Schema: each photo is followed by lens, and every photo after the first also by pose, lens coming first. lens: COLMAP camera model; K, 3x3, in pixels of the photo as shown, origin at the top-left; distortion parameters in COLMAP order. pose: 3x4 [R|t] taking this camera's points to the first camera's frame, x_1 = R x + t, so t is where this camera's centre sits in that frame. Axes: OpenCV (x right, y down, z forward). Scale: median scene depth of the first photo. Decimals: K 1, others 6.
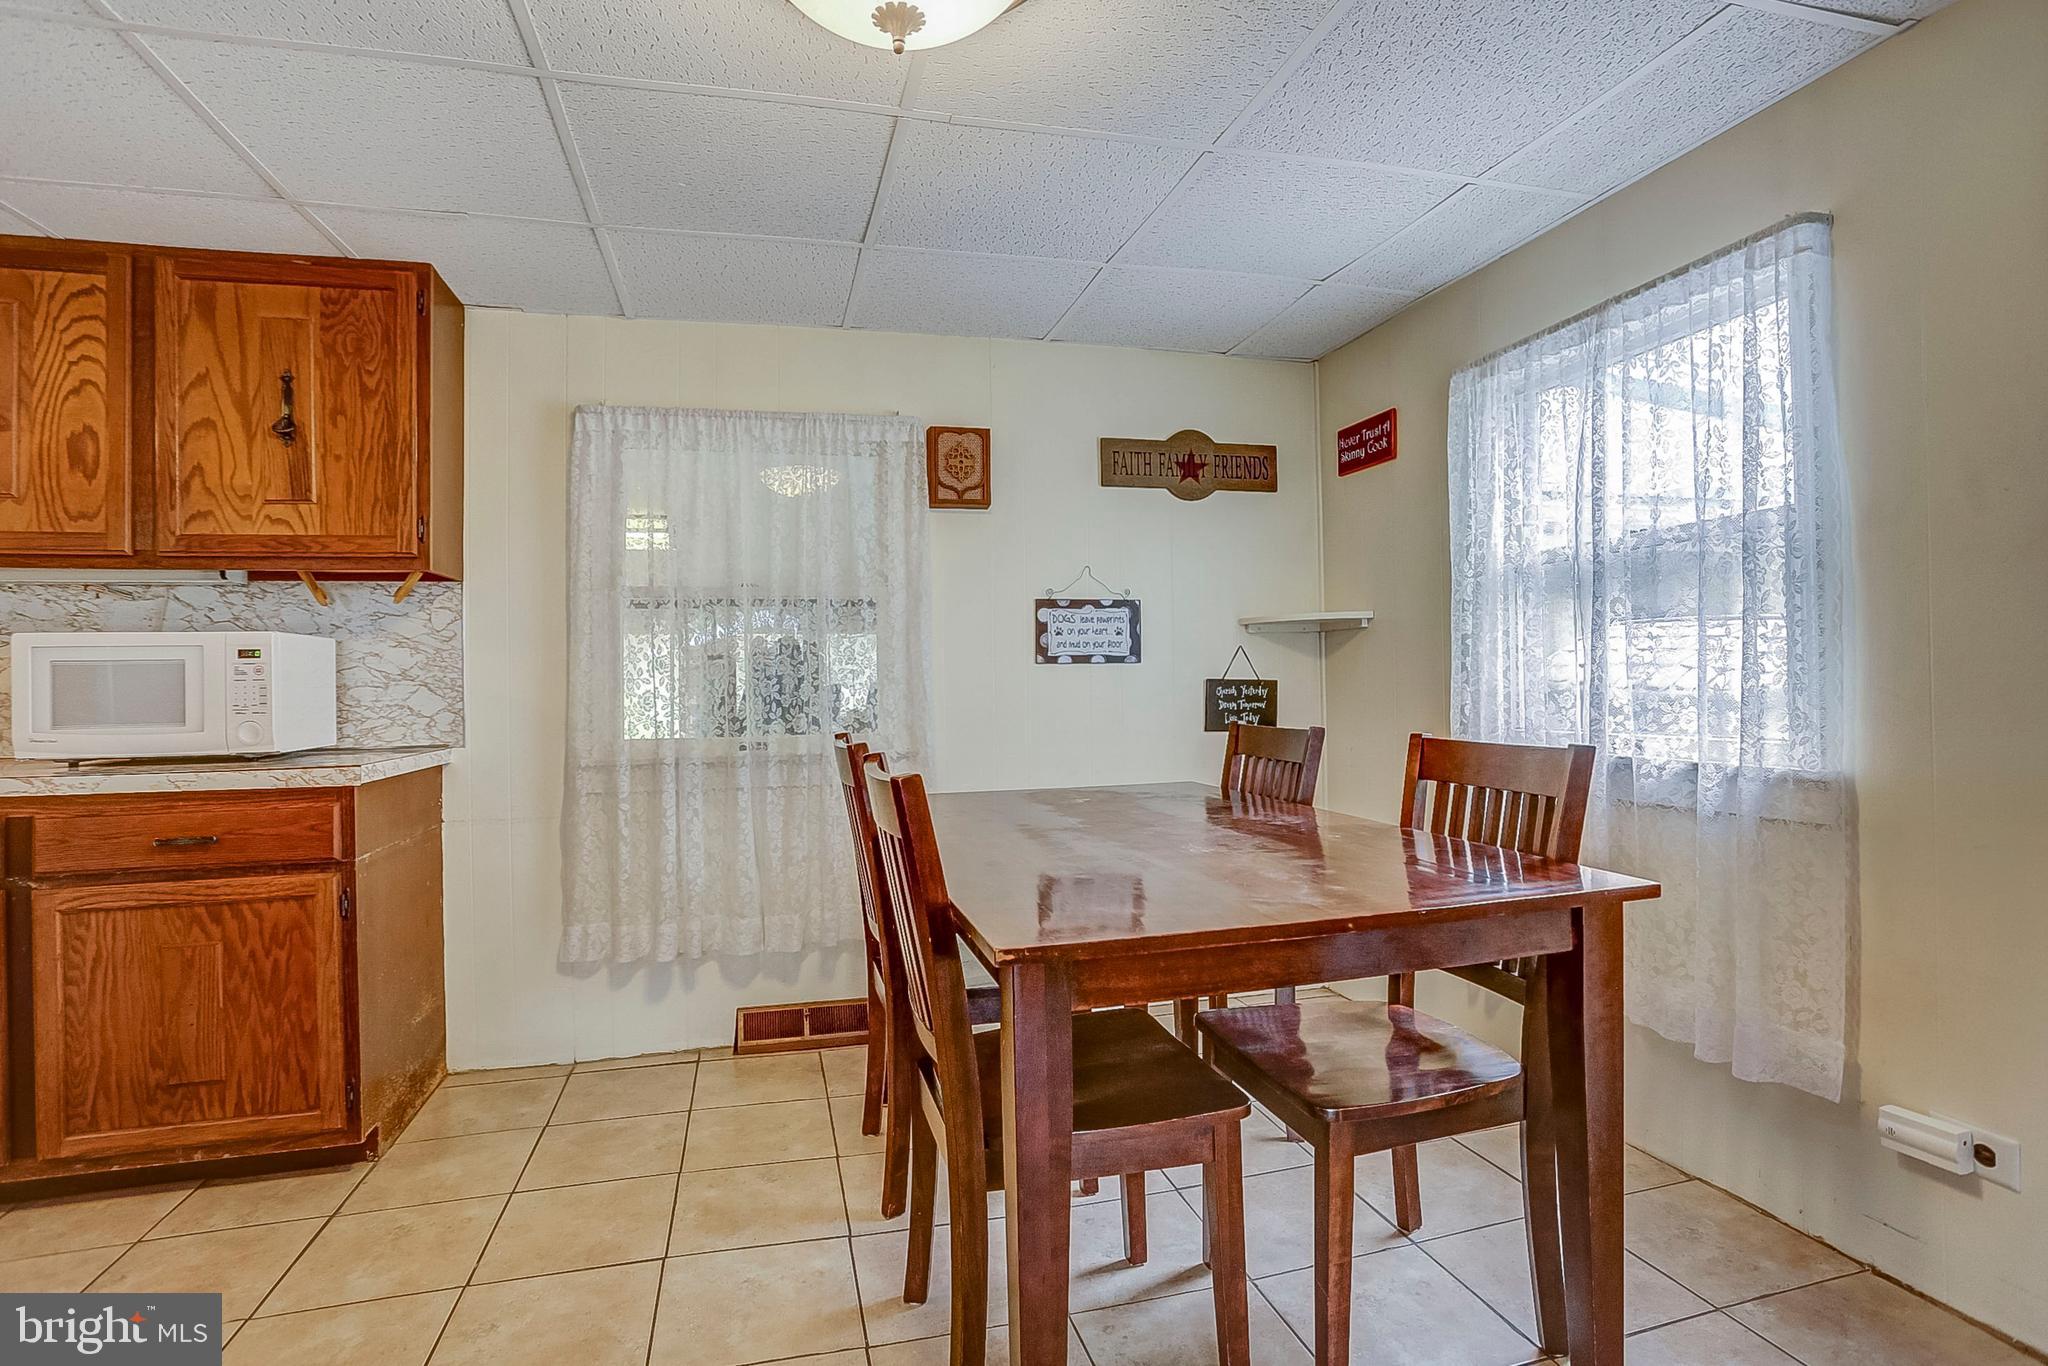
lens RADIAL K [[1022.2, 0, 1022.4], [0, 1022.2, 670.5], [0, 0, 1]] dist [-0.061582, 0.024354]
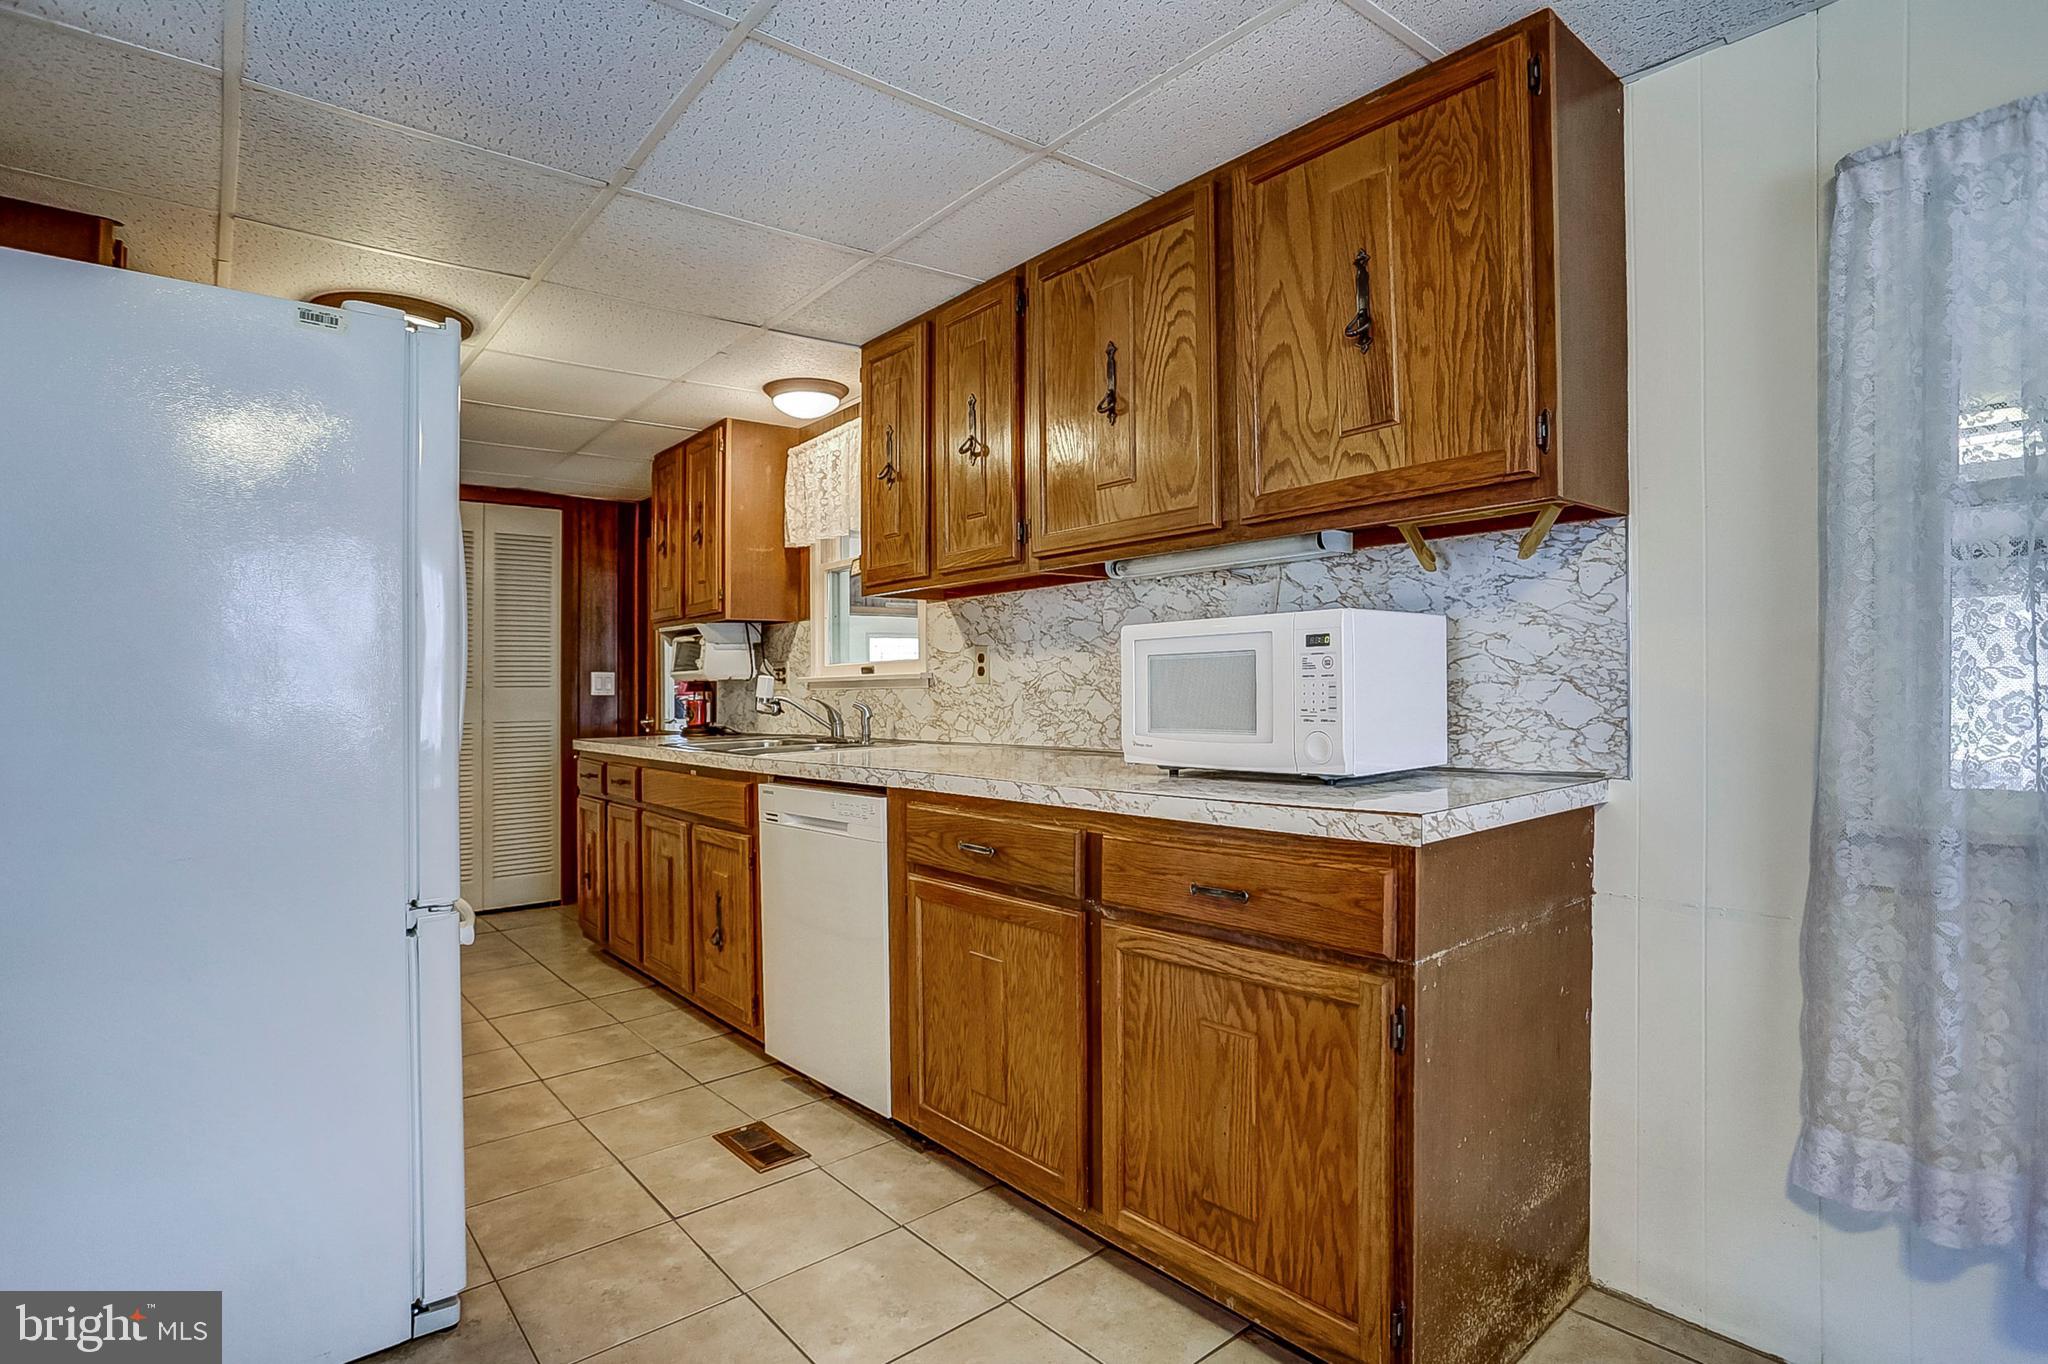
lens RADIAL K [[1016.9, 0, 1026.0], [0, 1016.9, 703.1], [0, 0, 1]] dist [-0.050758, 0.024599]
pose [[0.438687, 0.022870, -0.898349, -0.164371], [0.022993, 0.999063, 0.036662, -0.002803], [0.898346, -0.036739, 0.437750, 0.398978]]
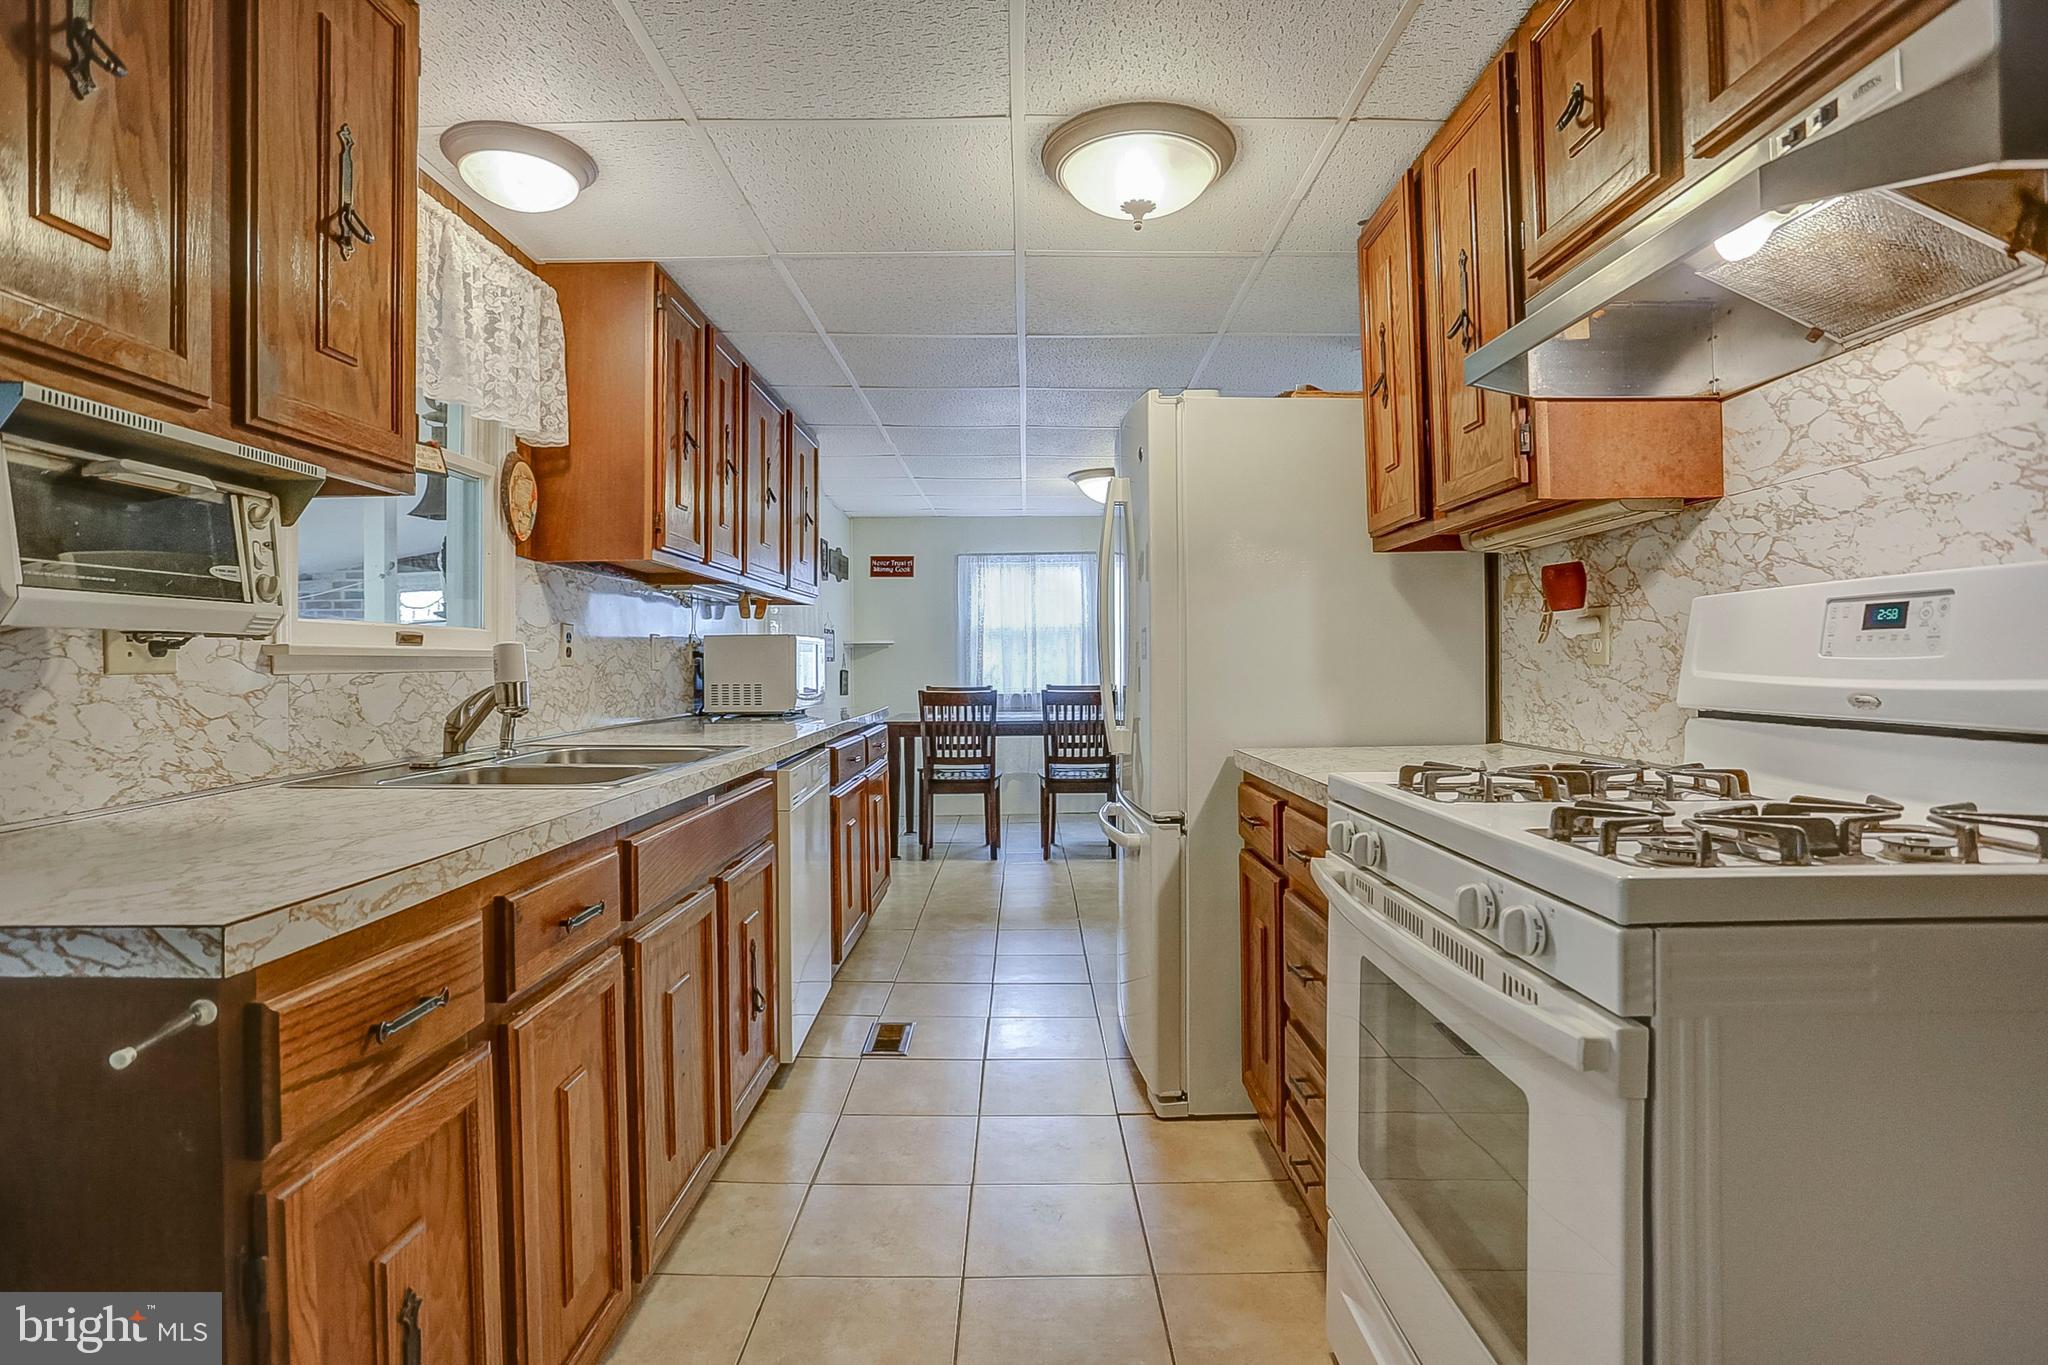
lens RADIAL K [[1019.9, 0, 1040.1], [0, 1019.9, 660.3], [0, 0, 1]] dist [-0.067144, 0.031003]
pose [[0.235388, 0.015851, 0.971772, -2.079362], [0.000325, 0.999866, -0.016388, 0.027108], [-0.971901, 0.004174, 0.235351, 0.157923]]
